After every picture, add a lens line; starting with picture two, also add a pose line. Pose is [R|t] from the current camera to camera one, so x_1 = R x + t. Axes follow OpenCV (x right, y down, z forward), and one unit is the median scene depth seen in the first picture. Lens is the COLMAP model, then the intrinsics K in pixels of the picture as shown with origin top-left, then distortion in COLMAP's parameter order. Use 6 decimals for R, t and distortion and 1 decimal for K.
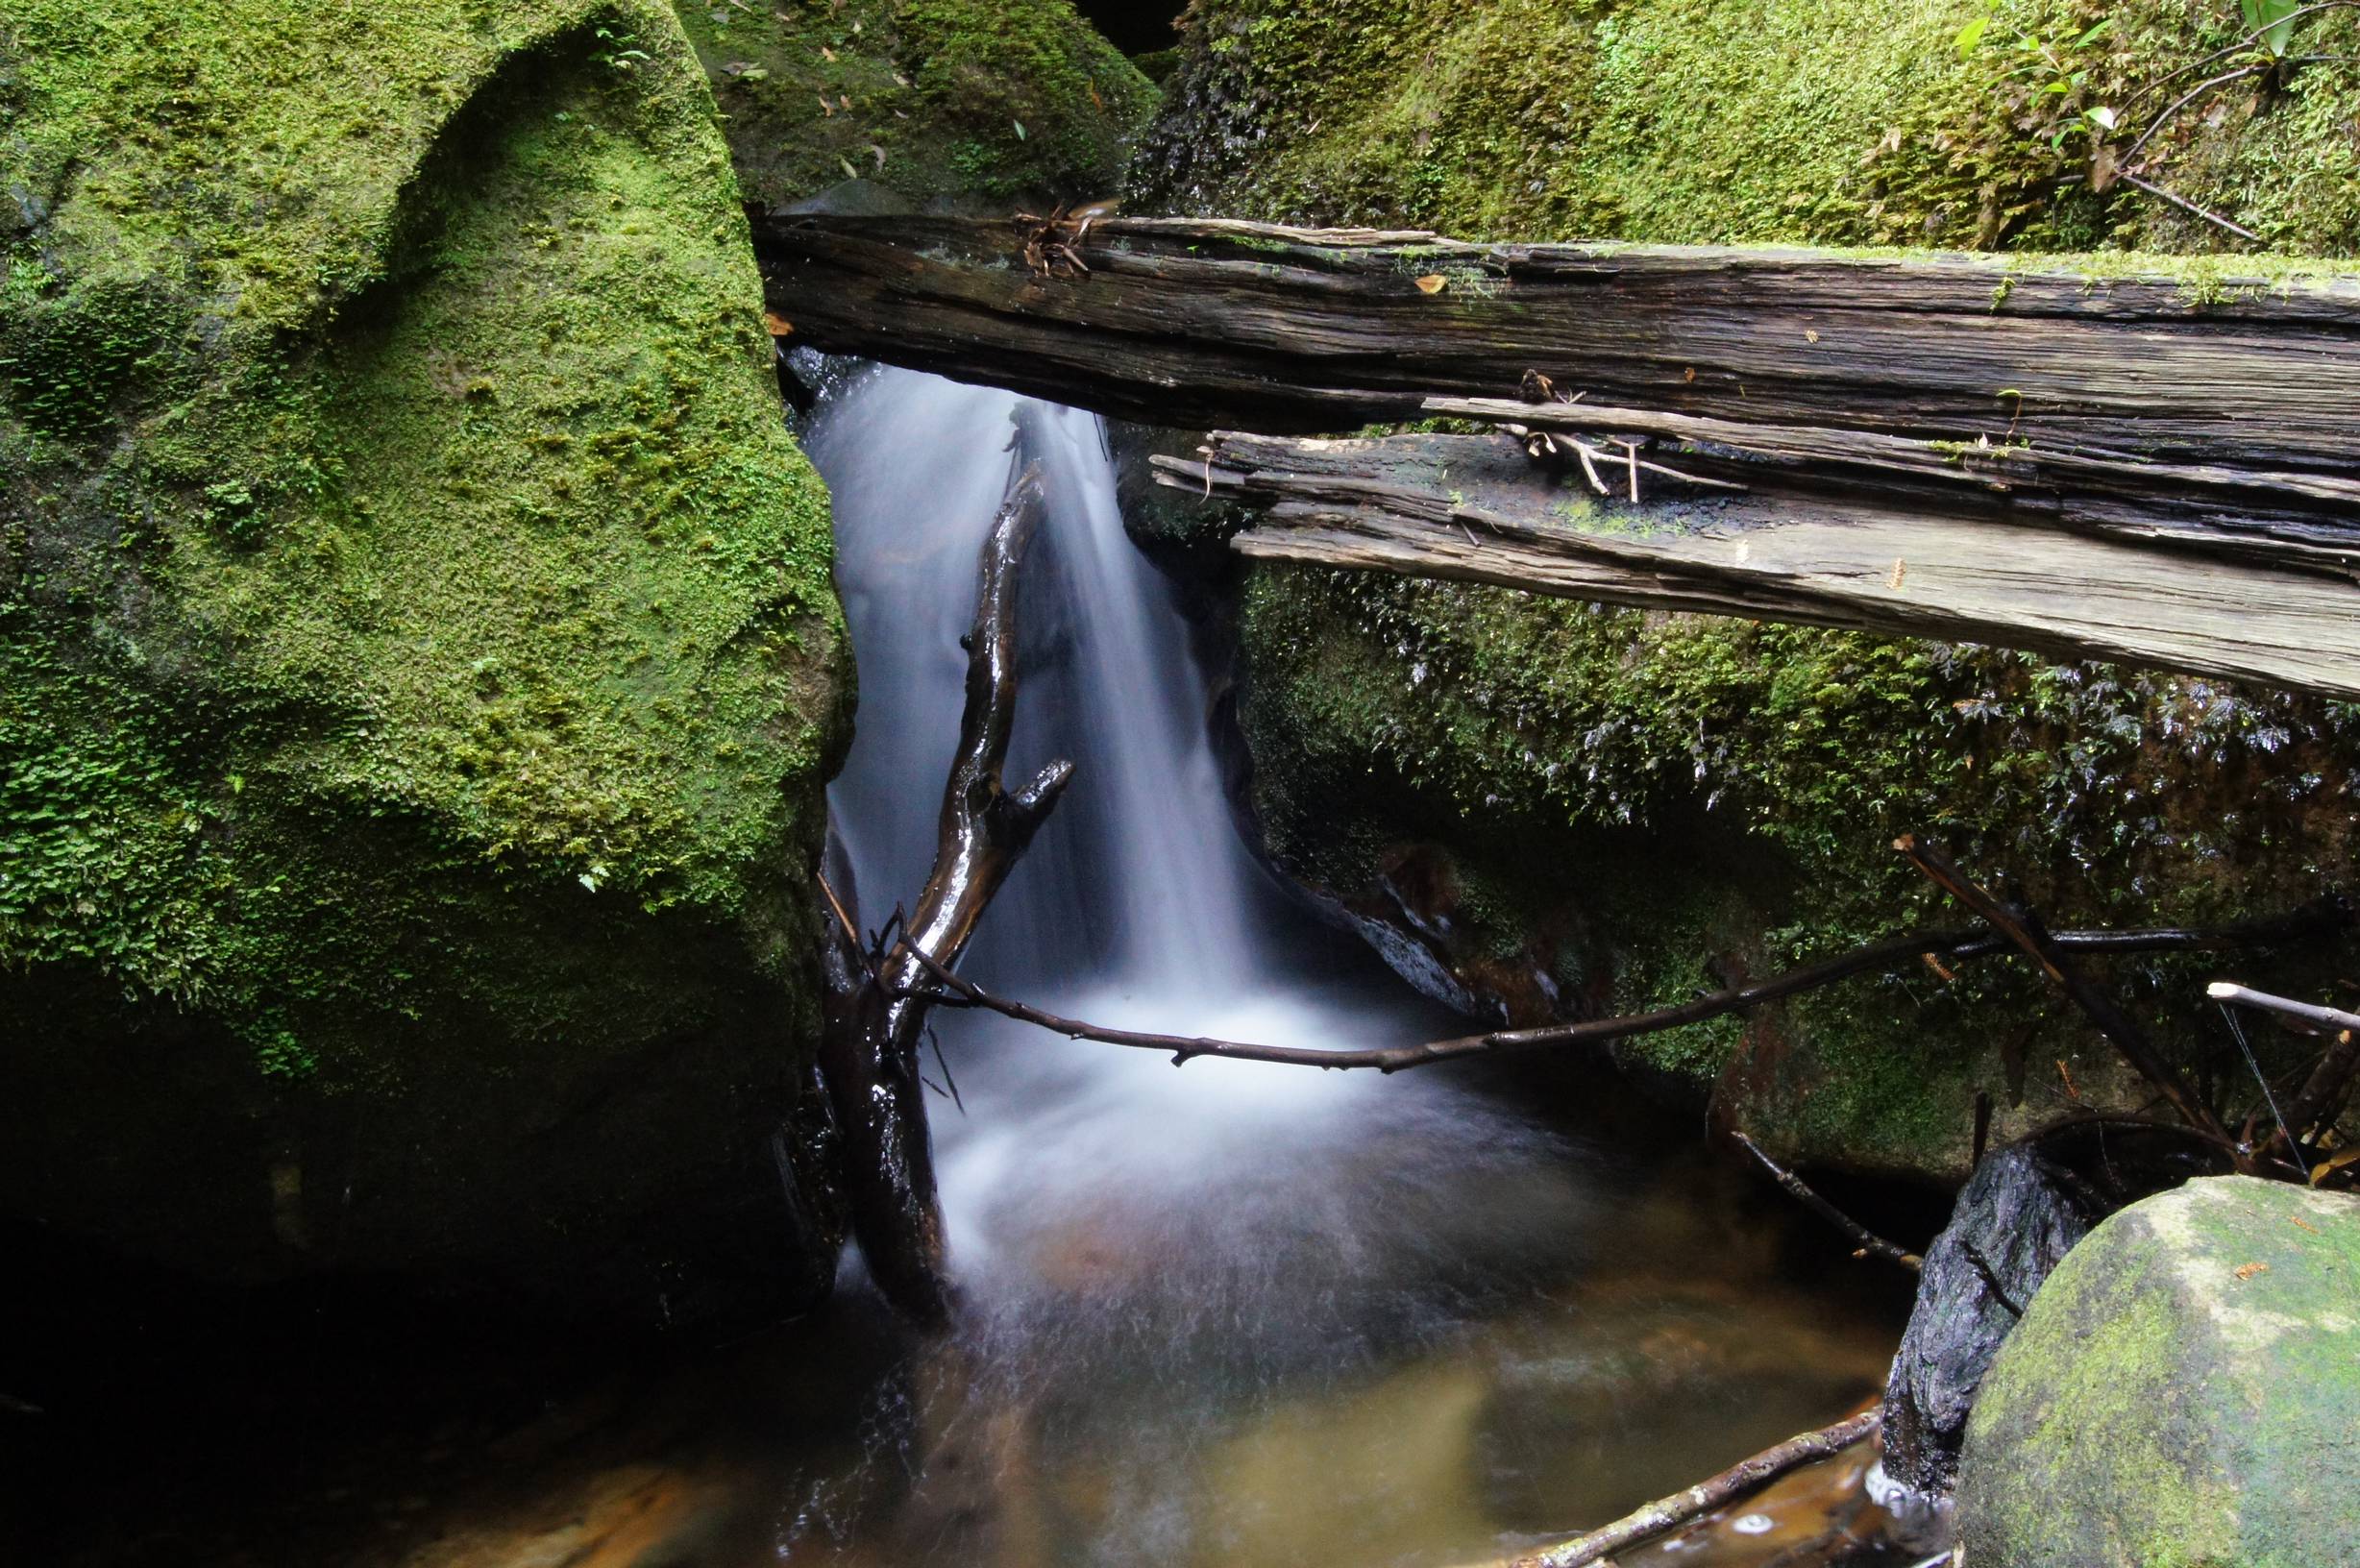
lens RADIAL K [[2823.0, 0, 1149.8], [0, 2823.0, 800.0], [0, 0, 1]] dist [-0.051845, 0.018734]
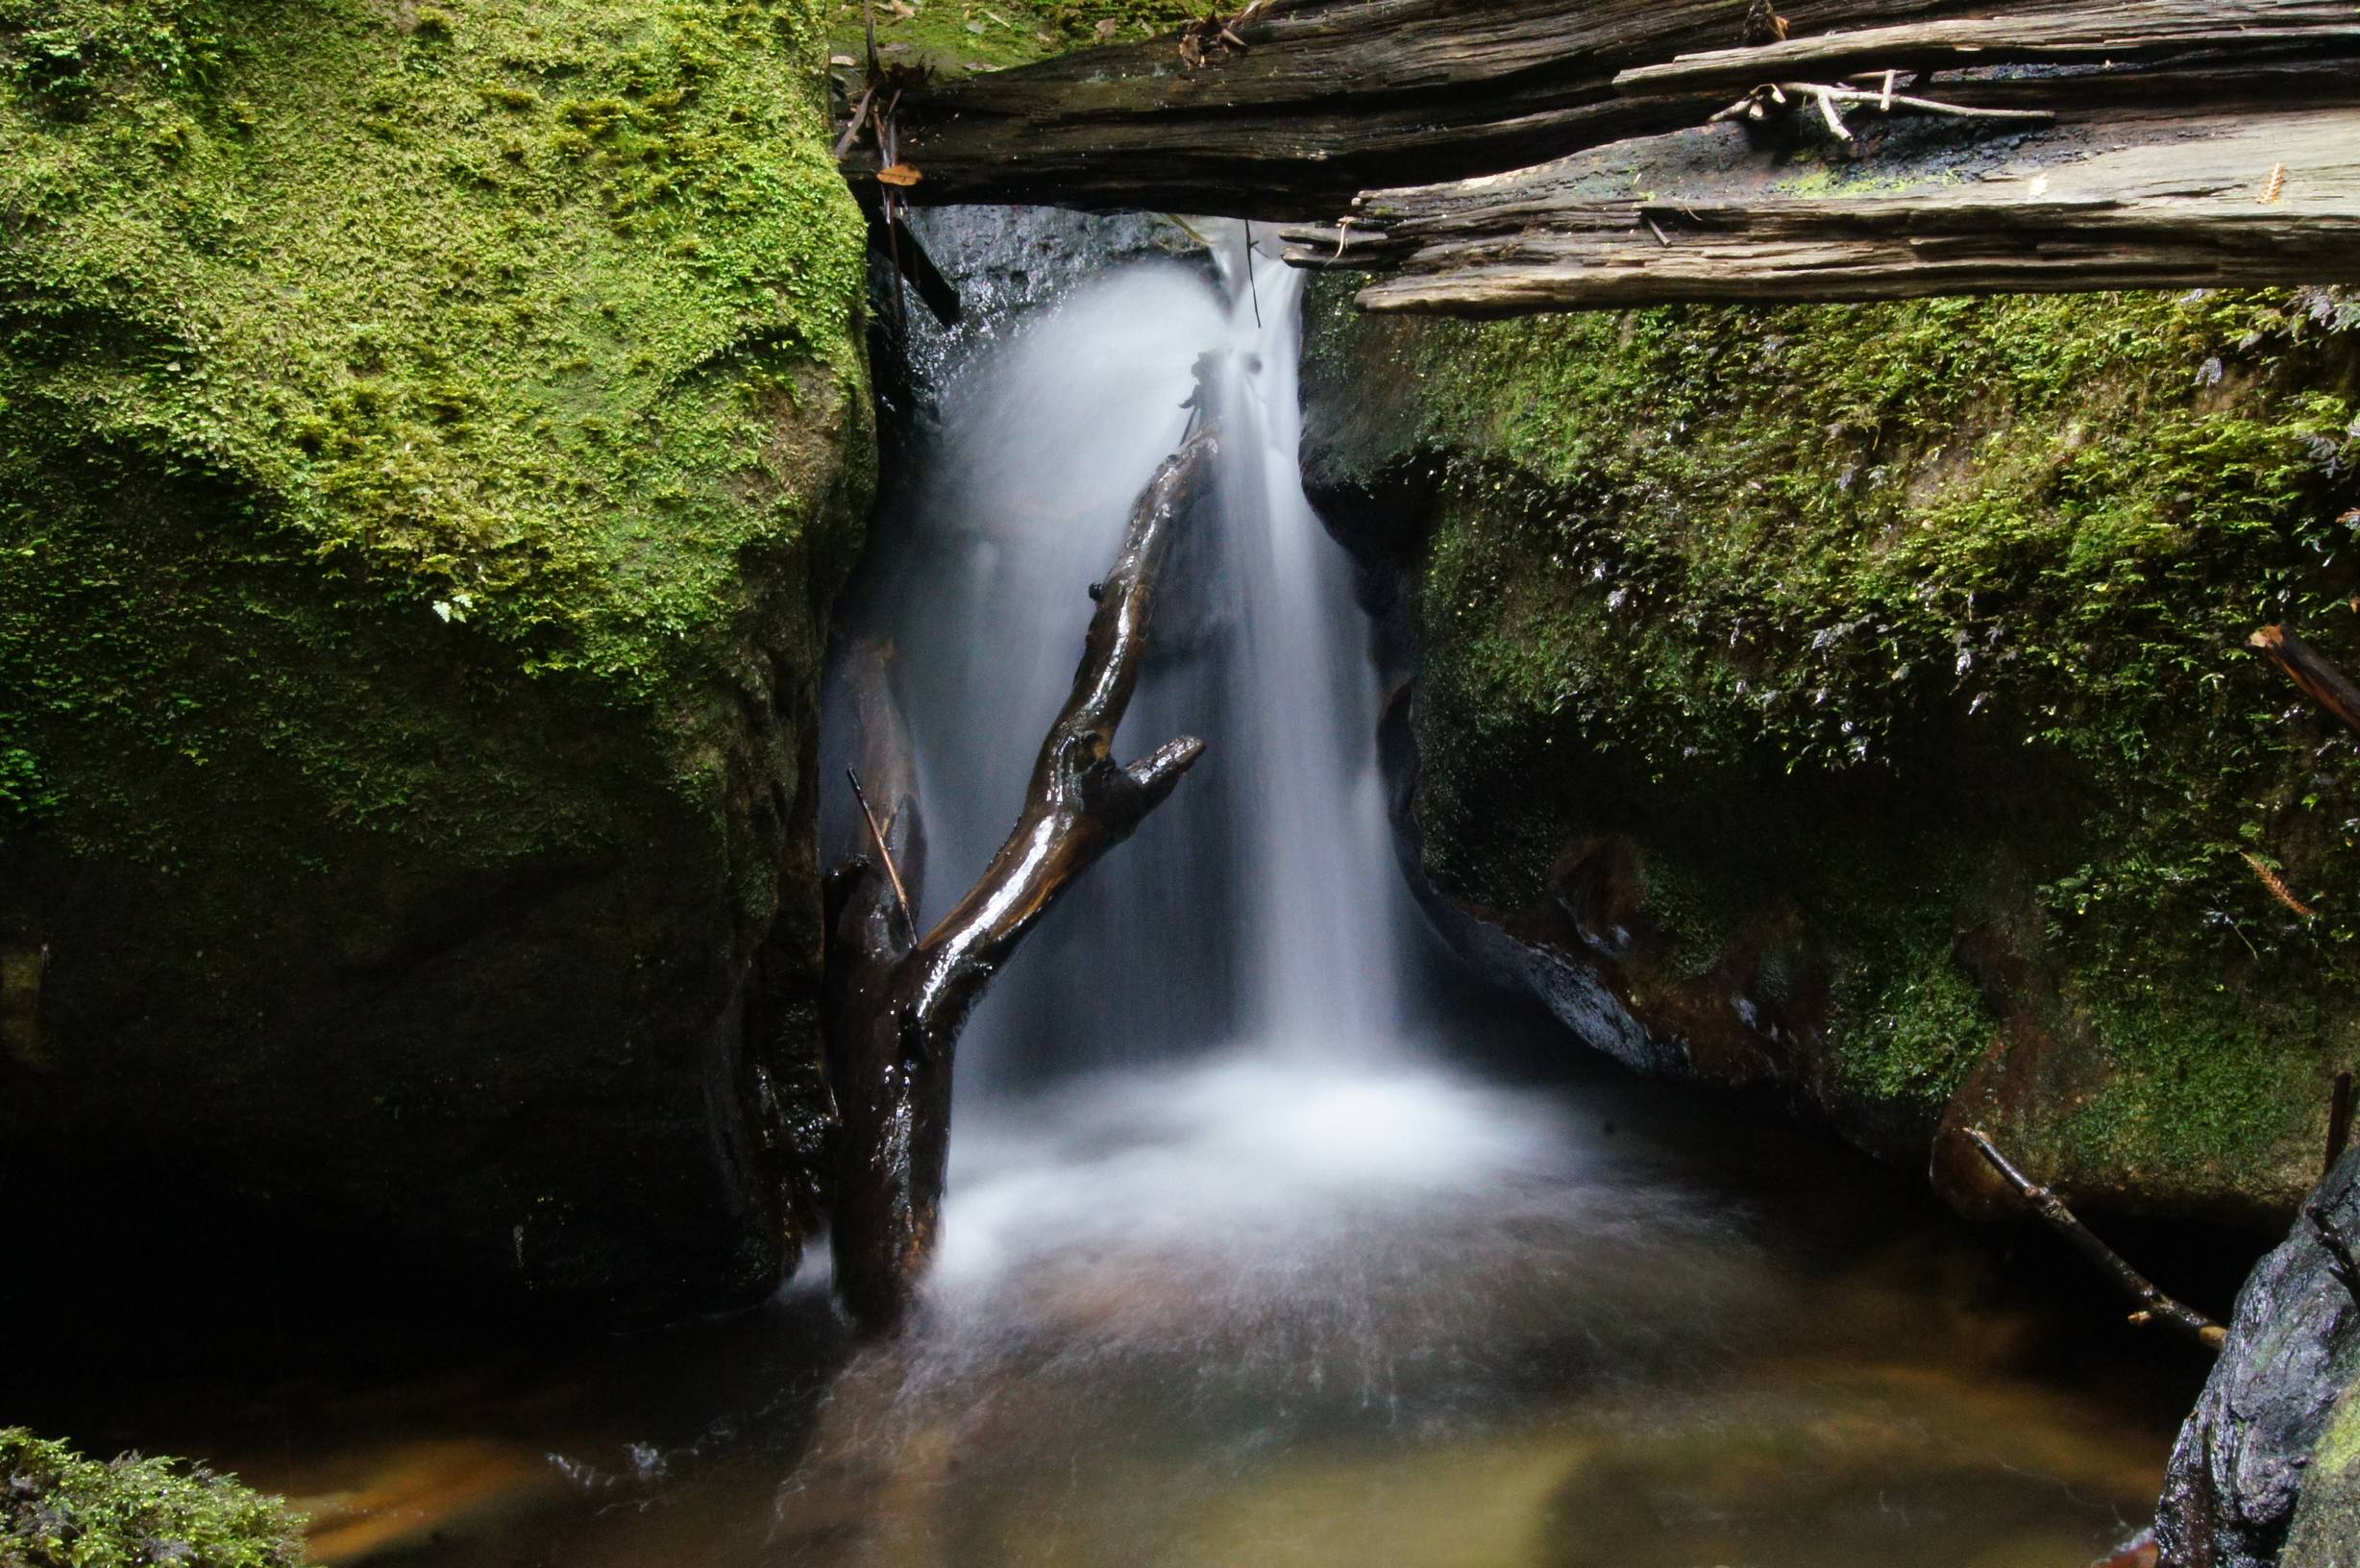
lens RADIAL K [[2731.4, 0, 1139.7], [0, 2731.4, 777.0], [0, 0, 1]] dist [-0.053301, 0.019817]
pose [[0.986471, 0.104075, -0.126664, 0.079389], [-0.119576, 0.985344, -0.121648, 0.134636], [0.112147, 0.135148, 0.984458, 0.295470]]
